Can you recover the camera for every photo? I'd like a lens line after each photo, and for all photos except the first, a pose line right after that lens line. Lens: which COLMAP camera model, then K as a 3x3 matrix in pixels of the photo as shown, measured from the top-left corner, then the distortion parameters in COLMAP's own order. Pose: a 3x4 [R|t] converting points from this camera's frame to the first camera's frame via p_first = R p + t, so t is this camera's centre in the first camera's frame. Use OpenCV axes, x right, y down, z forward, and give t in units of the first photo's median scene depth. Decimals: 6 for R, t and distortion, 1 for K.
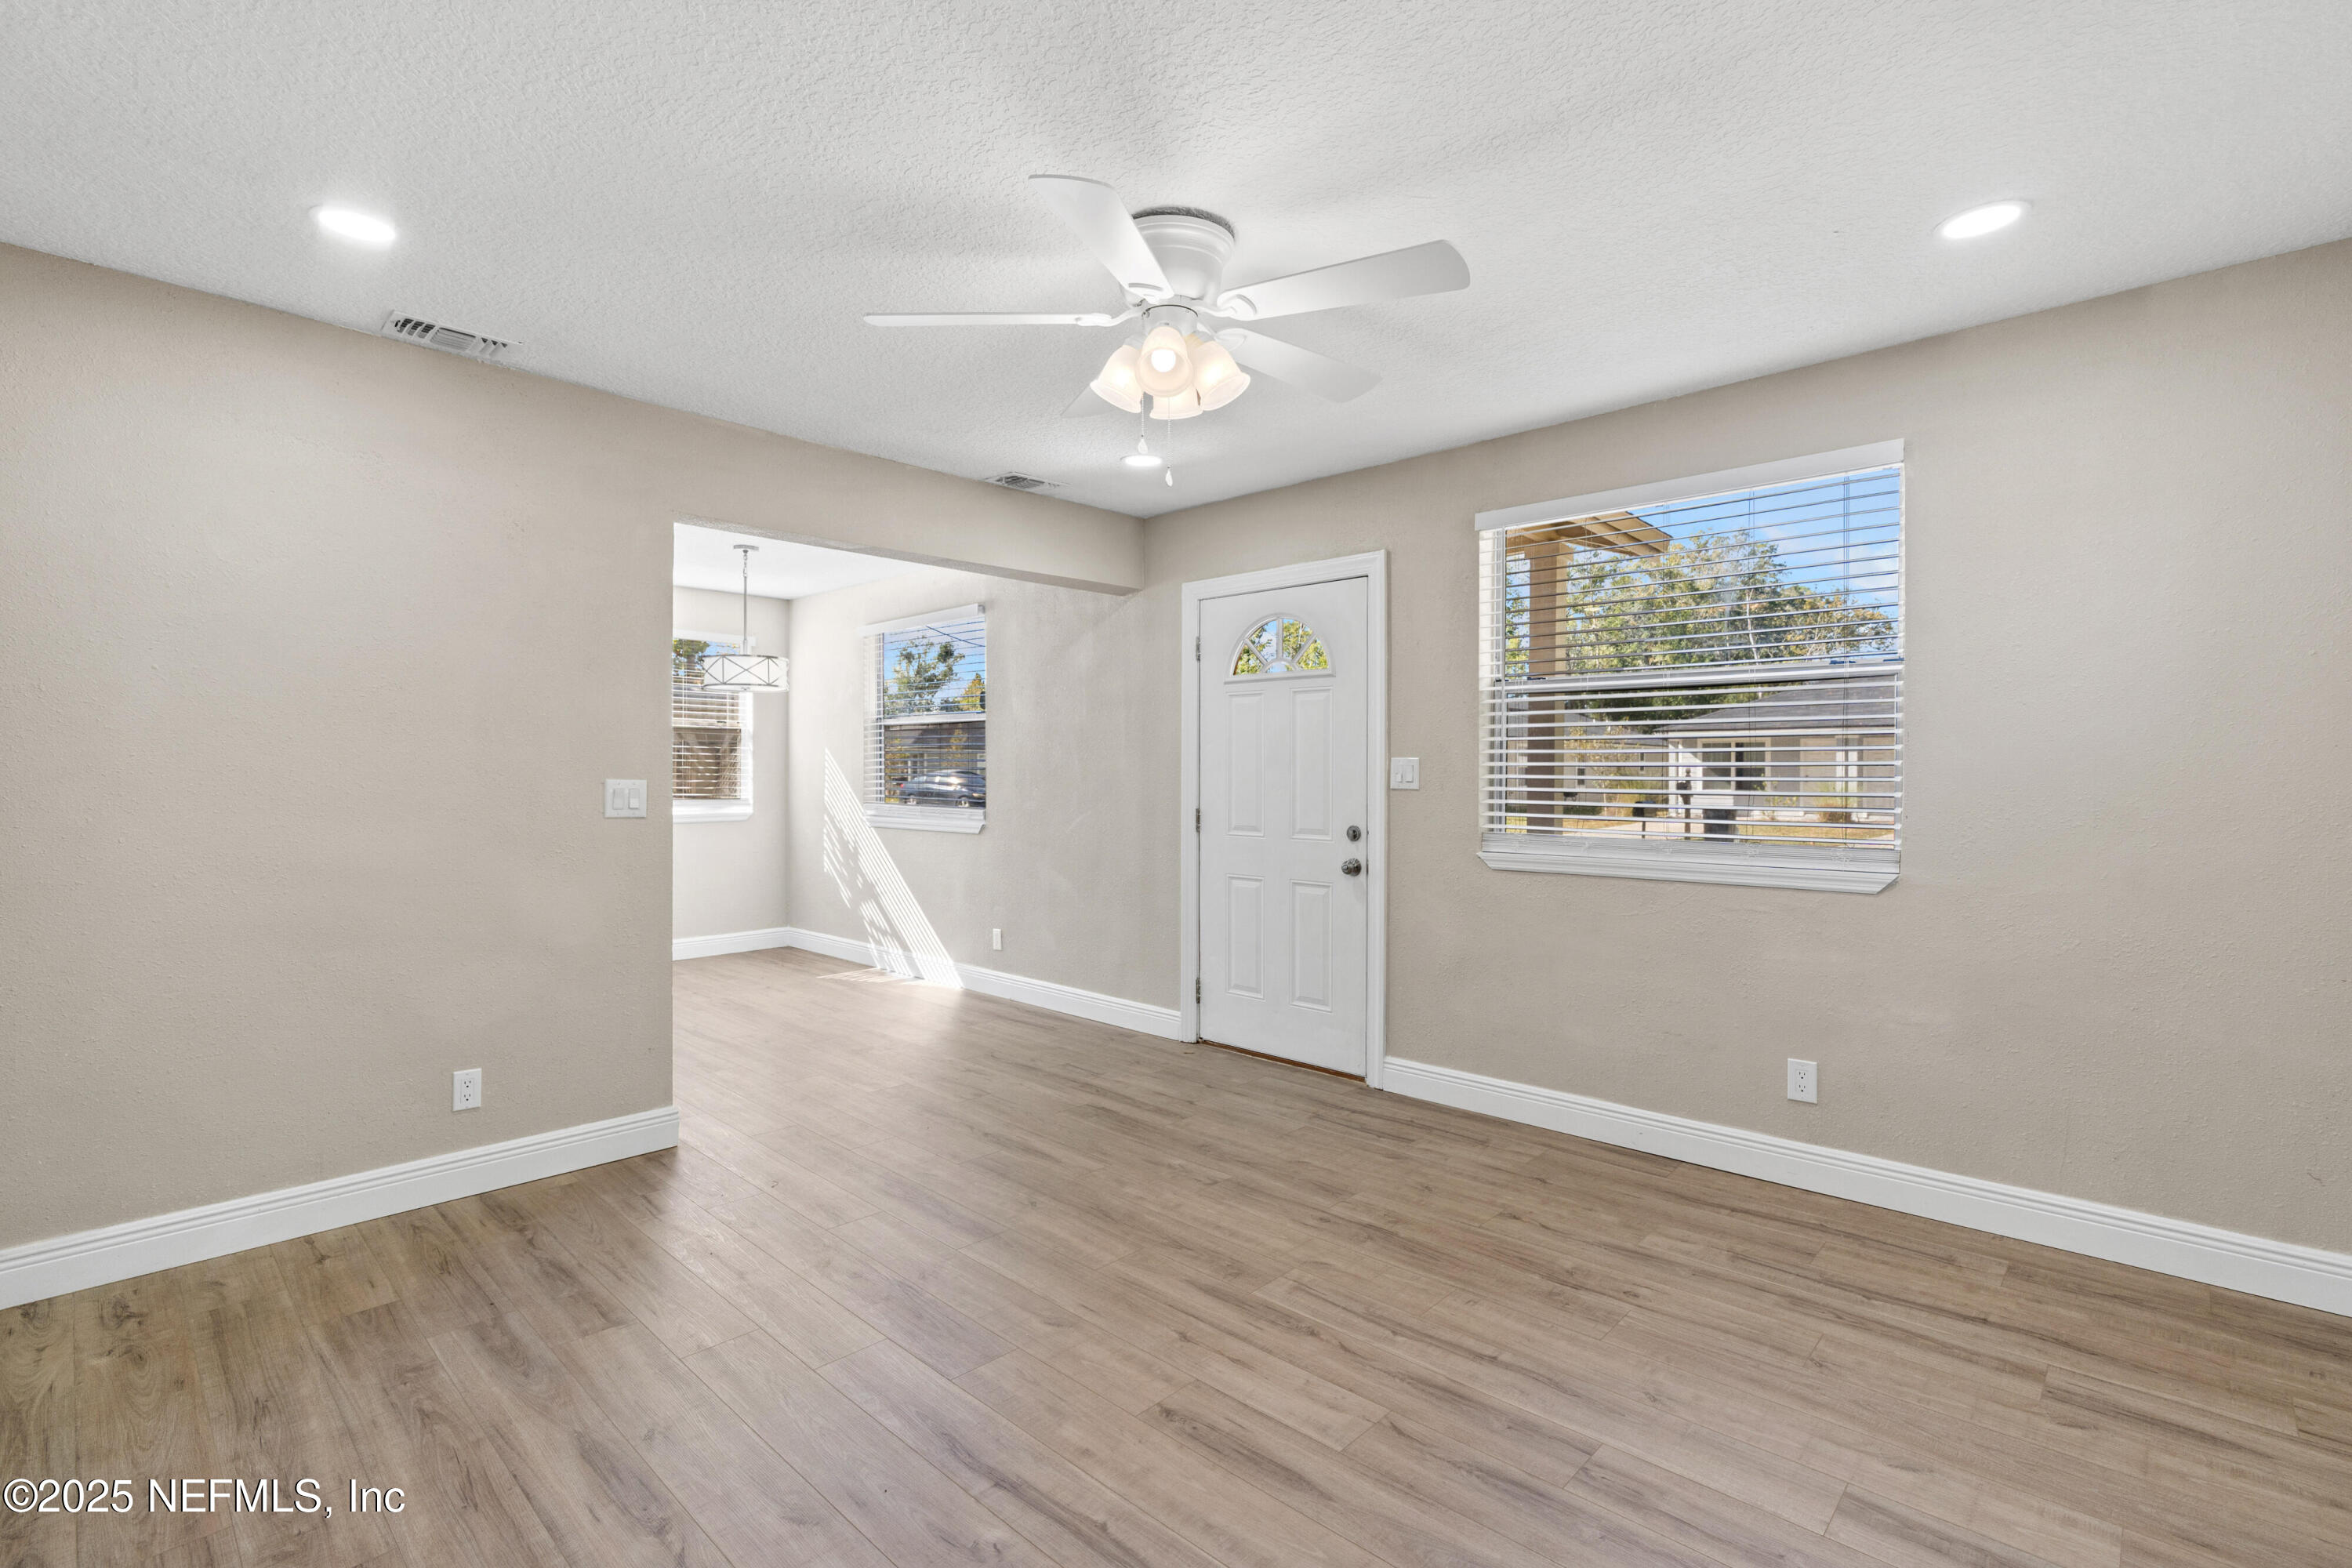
lens RADIAL K [[1057.7, 0, 1171.4], [0, 1057.7, 774.8], [0, 0, 1]] dist [0.065651, 0.000412]
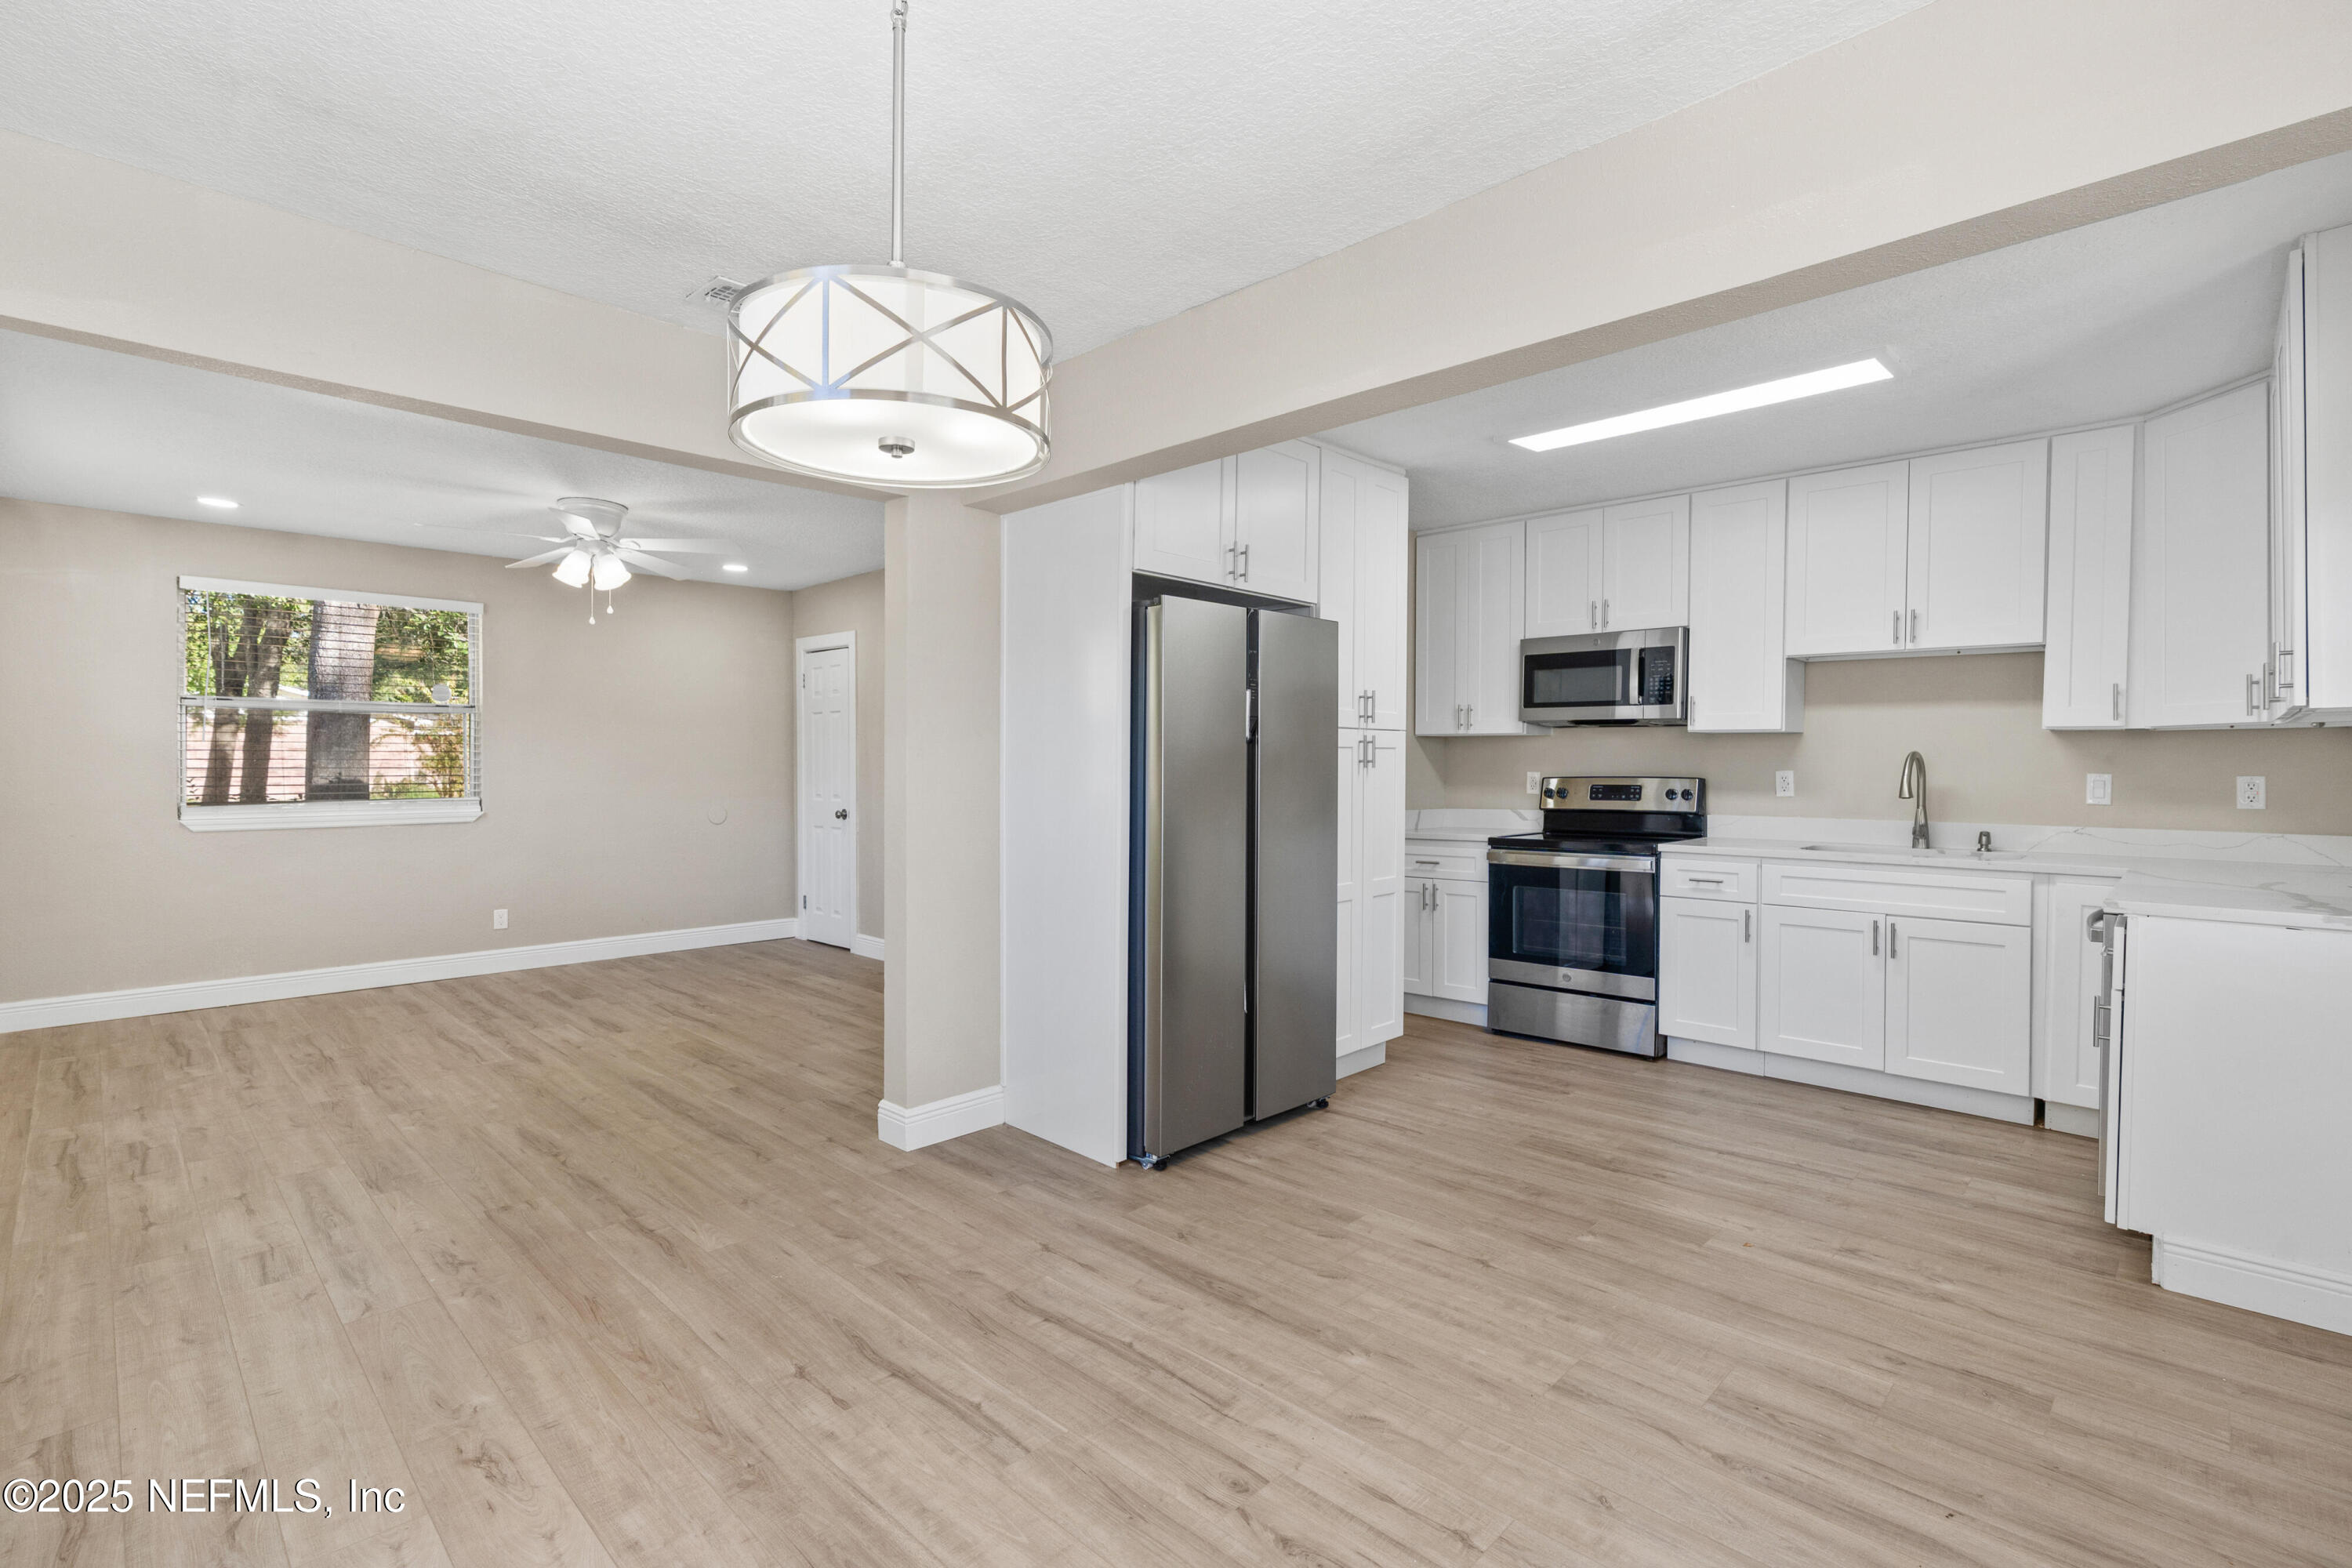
lens RADIAL K [[1071.9, 0, 1156.9], [0, 1071.9, 775.8], [0, 0, 1]] dist [-0.012098, 0.004051]
pose [[-0.999724, -0.006468, 0.022599, -0.616982], [-0.006372, 0.999970, 0.004301, -0.003628], [-0.022626, 0.004156, -0.999735, 1.641478]]
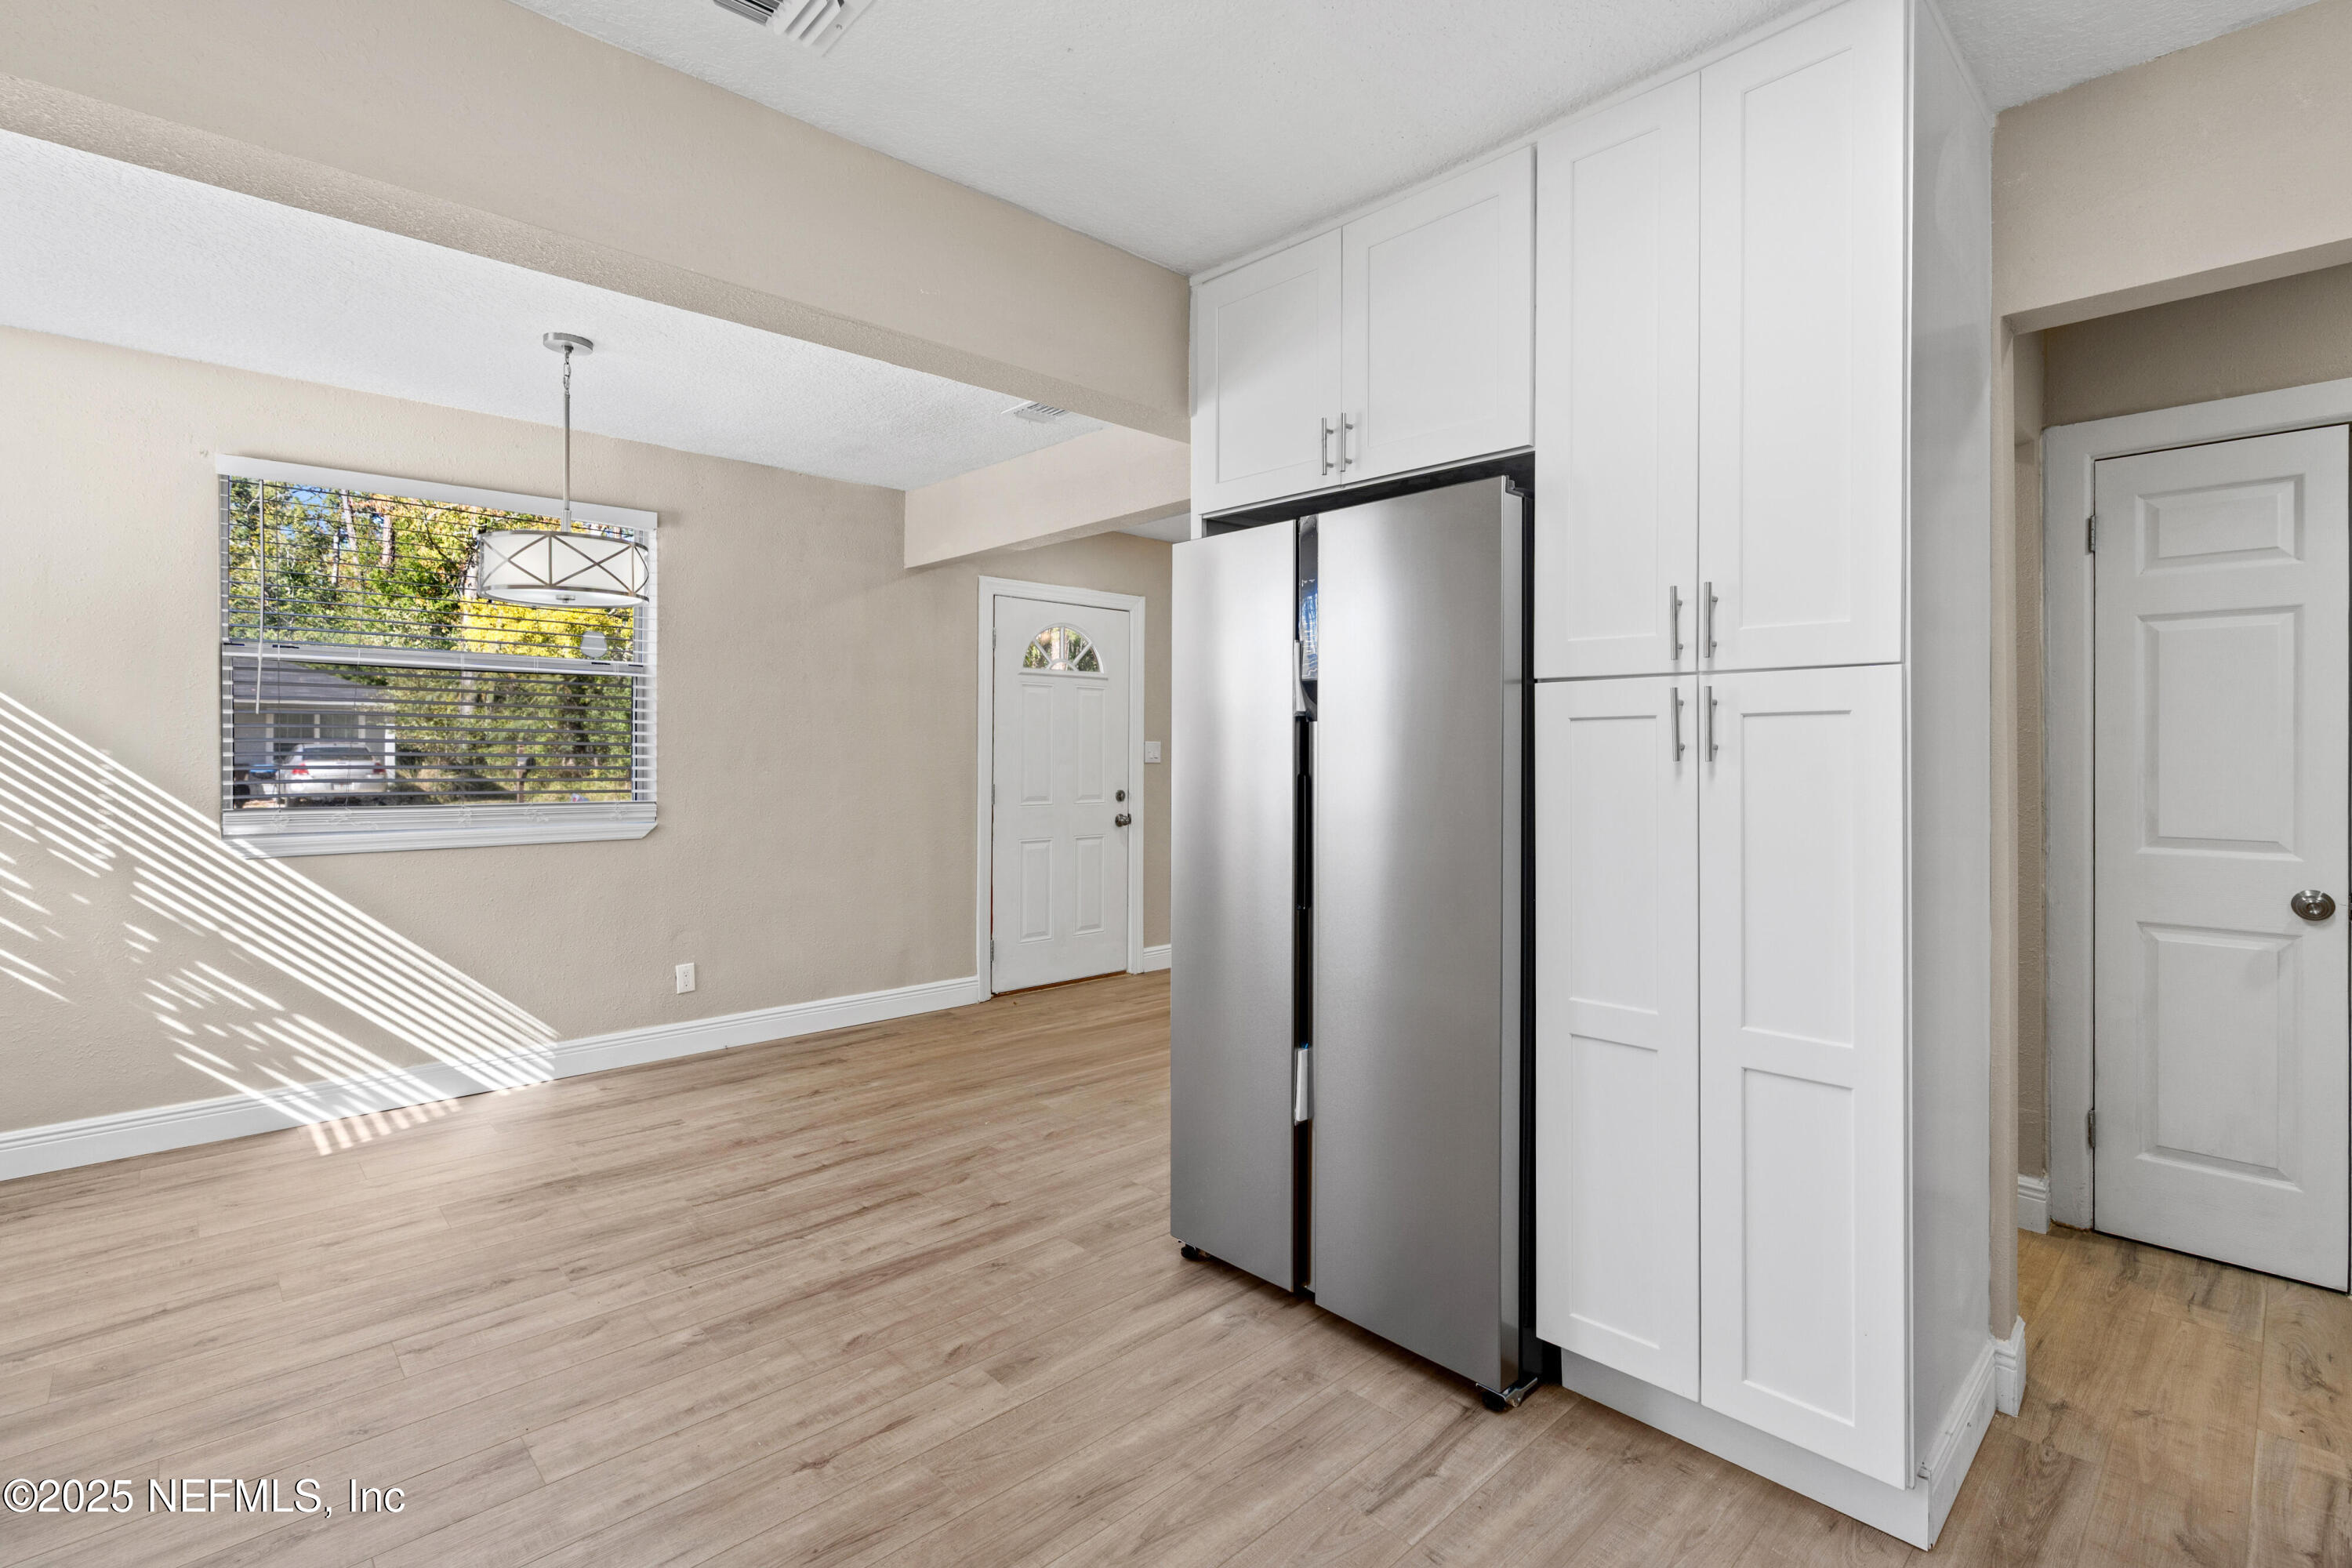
lens RADIAL K [[1071.9, 0, 1179.8], [0, 1071.9, 739.9], [0, 0, 1]] dist [-0.012098, 0.004051]
pose [[0.051459, 0.004346, 0.998666, -1.219859], [-0.008742, 0.999954, -0.003902, -0.013218], [-0.998637, -0.008530, 0.051495, 0.851029]]
